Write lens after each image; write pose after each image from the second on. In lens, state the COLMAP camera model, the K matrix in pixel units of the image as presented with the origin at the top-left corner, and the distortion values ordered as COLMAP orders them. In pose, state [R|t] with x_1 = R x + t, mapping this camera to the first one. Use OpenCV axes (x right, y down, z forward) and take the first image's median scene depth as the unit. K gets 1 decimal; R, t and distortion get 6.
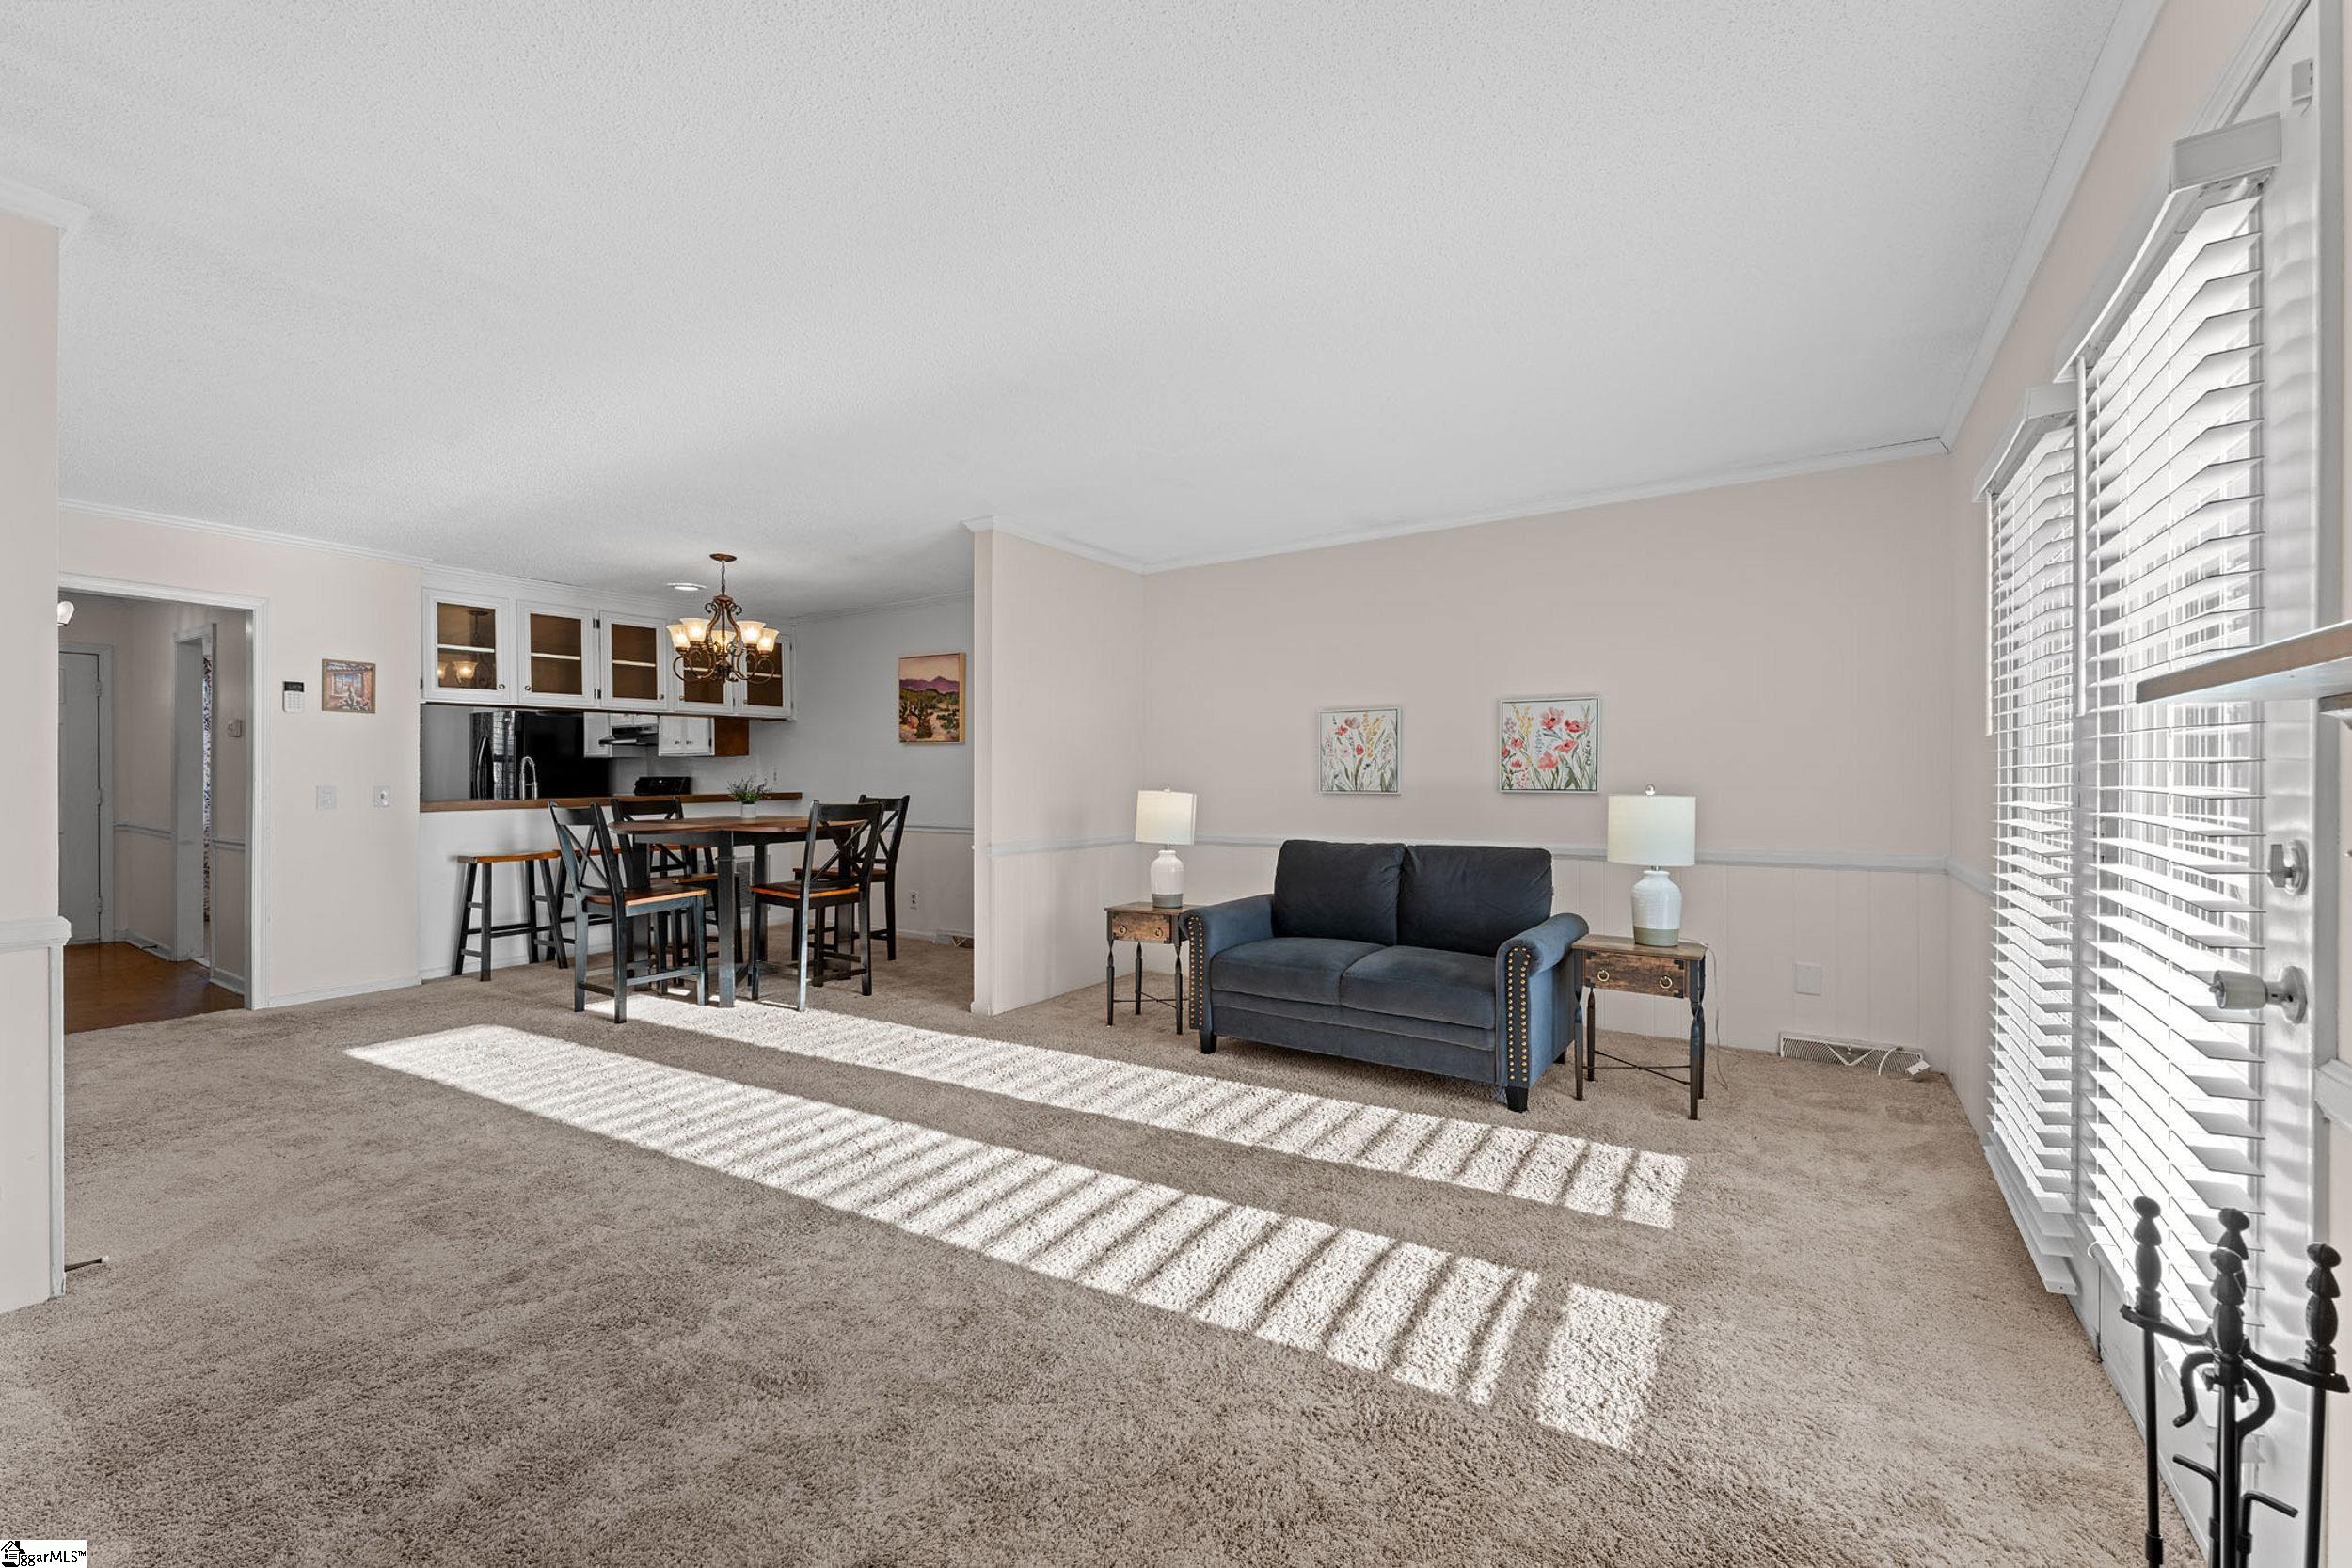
lens RADIAL K [[956.2, 0, 1169.3], [0, 956.2, 780.5], [0, 0, 1]] dist [0.002784, -0.000486]
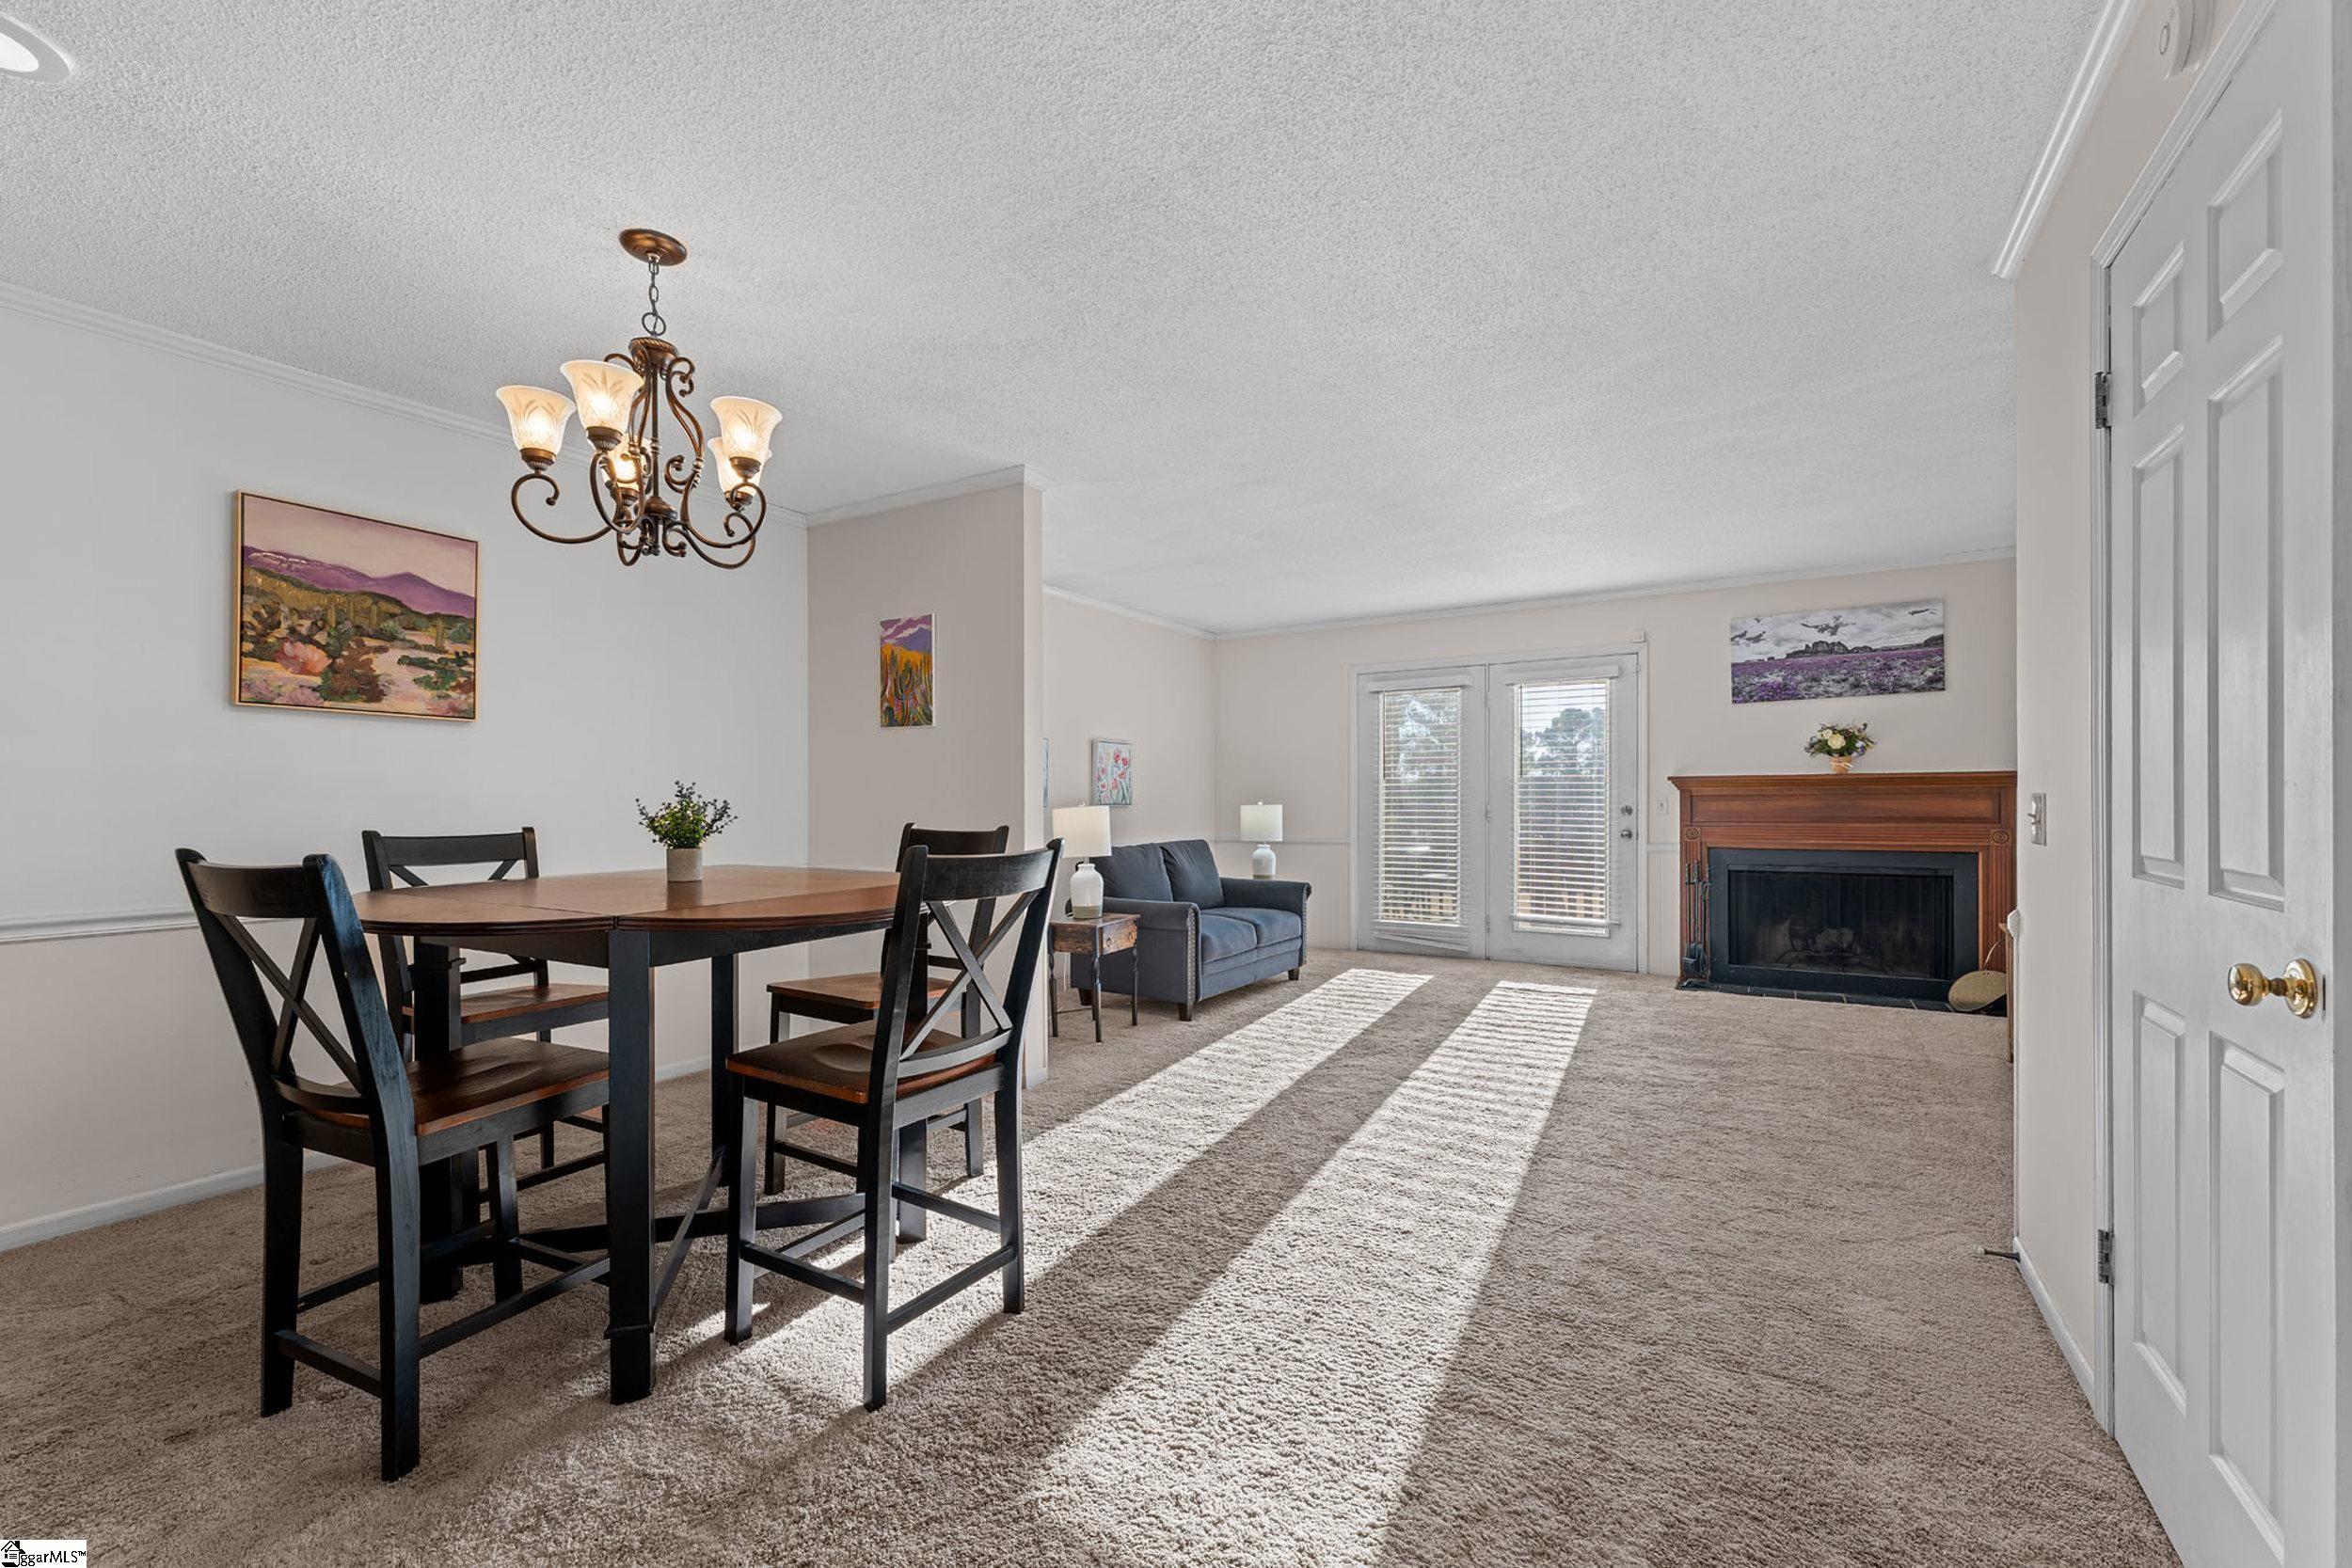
lens RADIAL K [[956.2, 0, 1163.2], [0, 956.2, 801.9], [0, 0, 1]] dist [0.002784, -0.000486]
pose [[-0.025165, 0.001220, 0.999683, -1.027135], [0.009251, 0.999957, -0.000988, 0.008235], [-0.999640, 0.009223, -0.025175, 0.931948]]
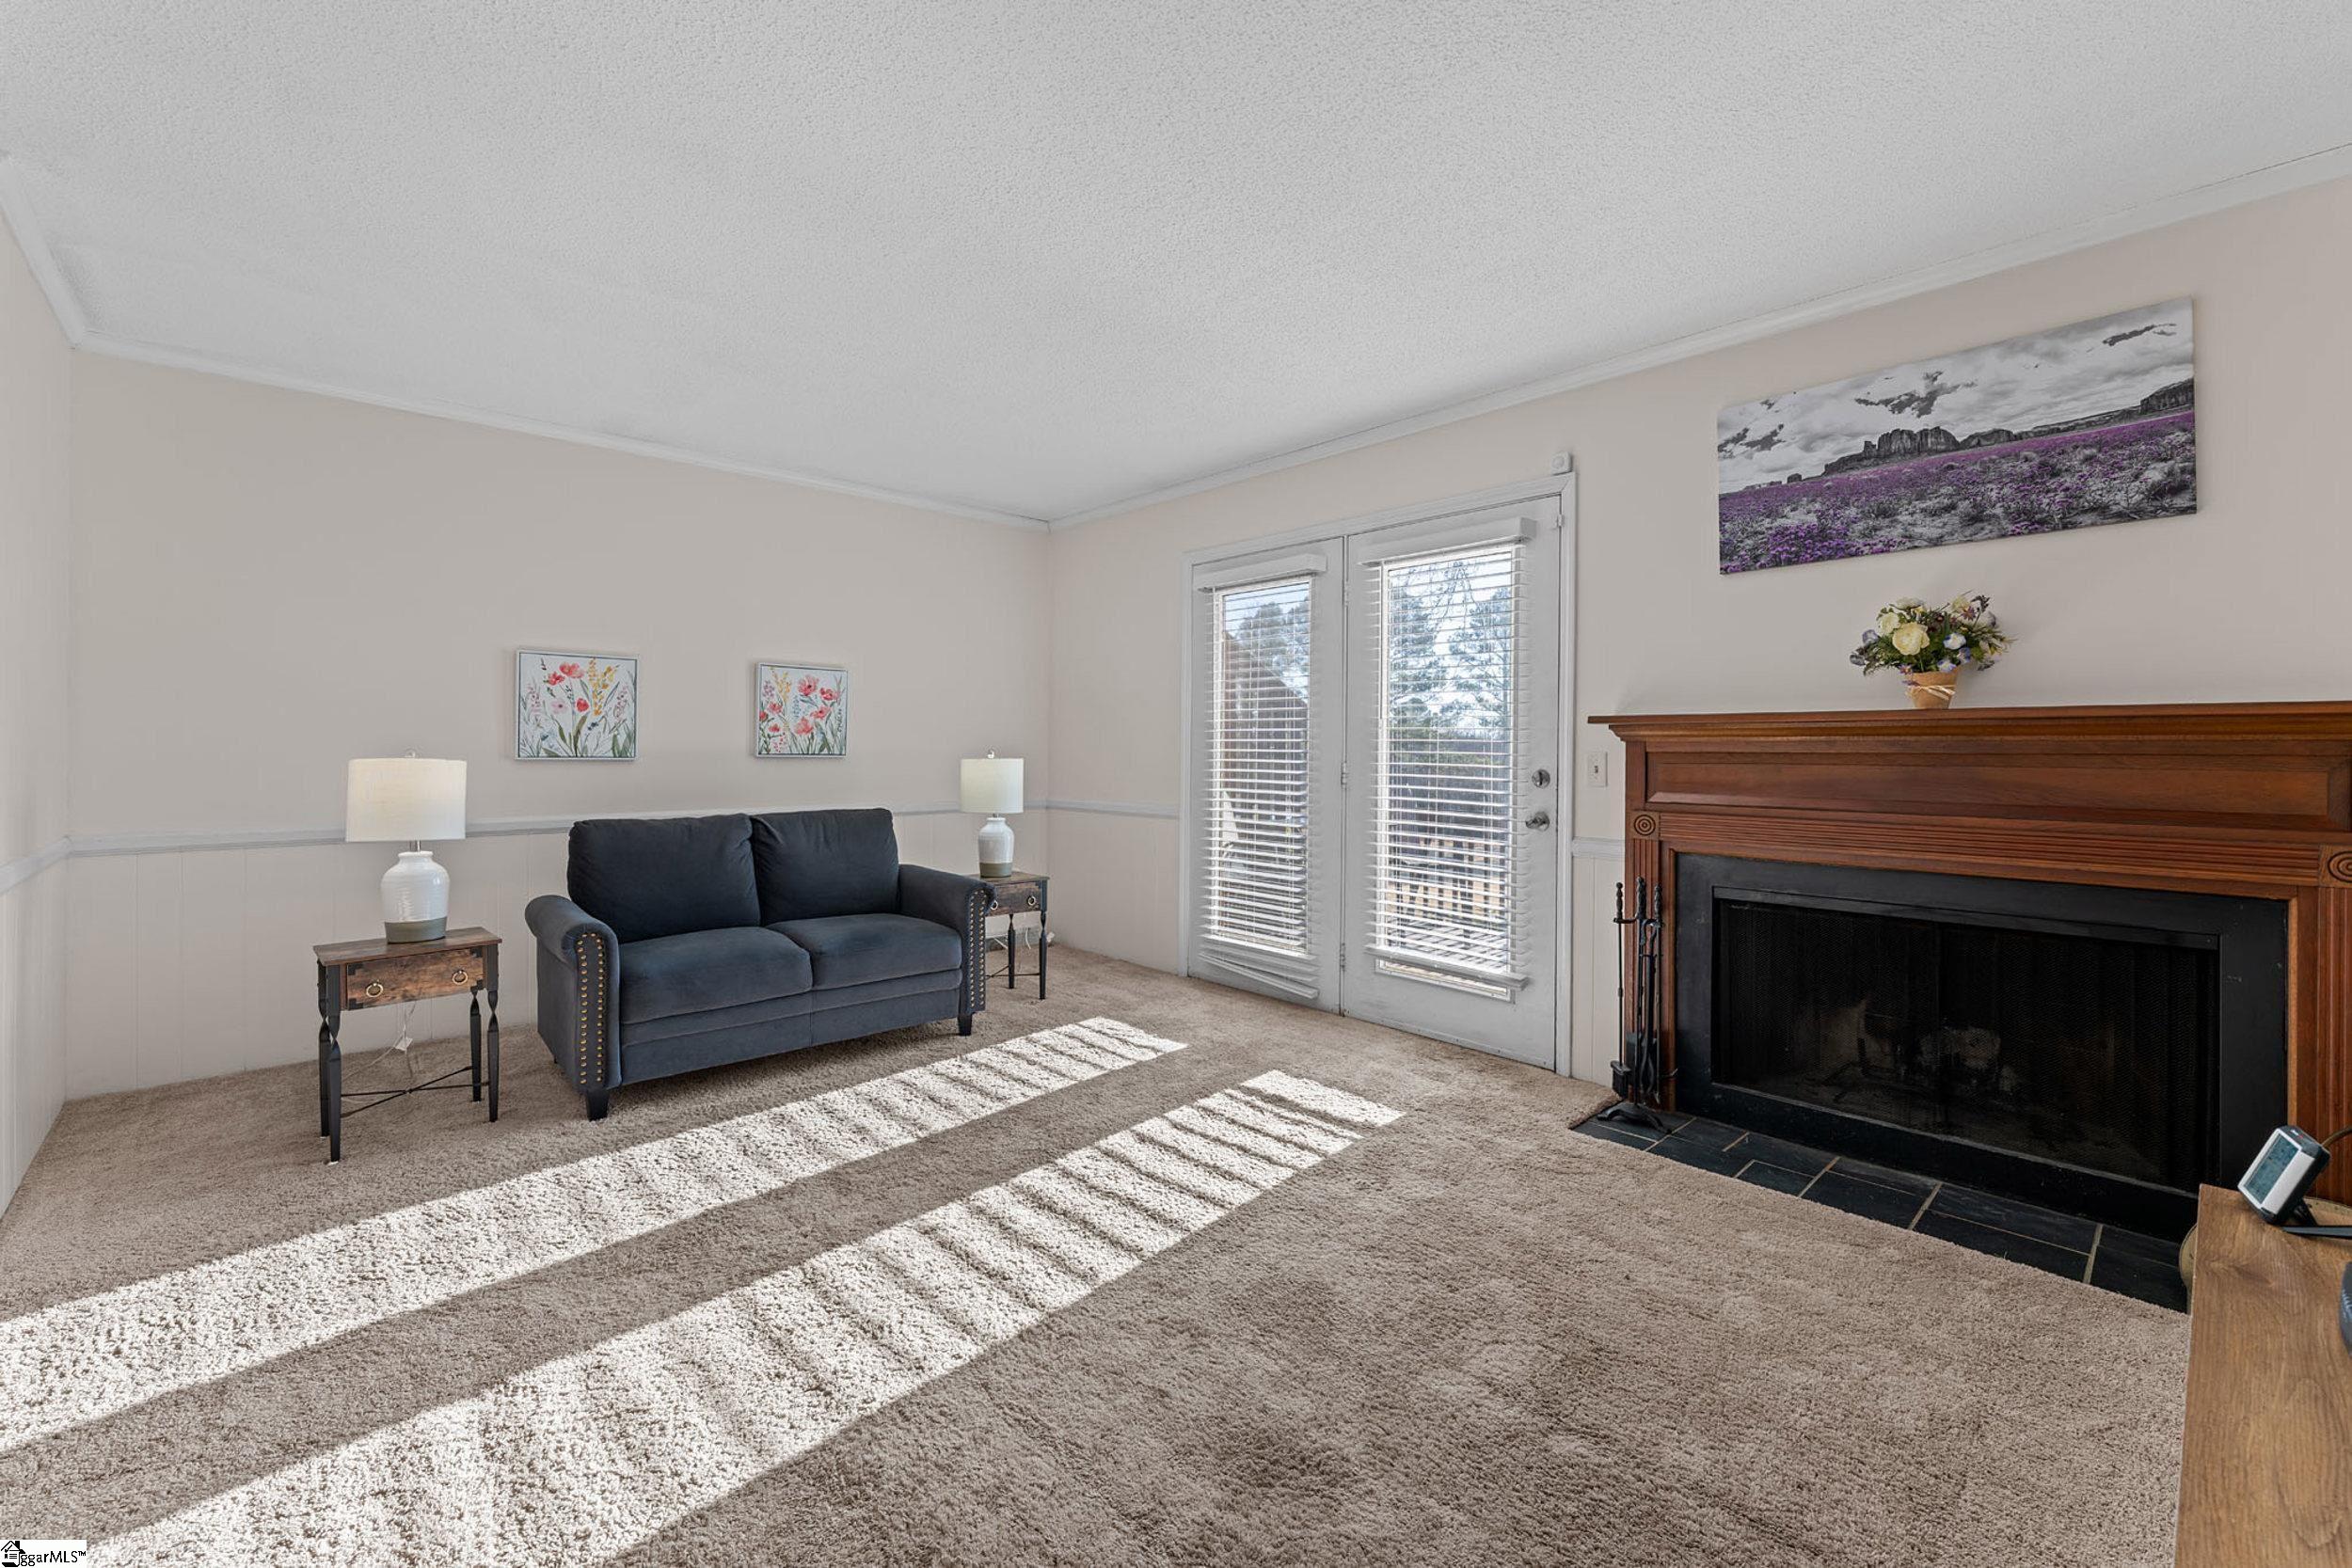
lens RADIAL K [[956.2, 0, 1174.4], [0, 956.2, 746.7], [0, 0, 1]] dist [0.002784, -0.000486]
pose [[0.228247, 0.006215, 0.973583, -0.499741], [-0.003210, 0.999979, -0.005631, 0.005746], [-0.973598, -0.001840, 0.228262, 0.363925]]
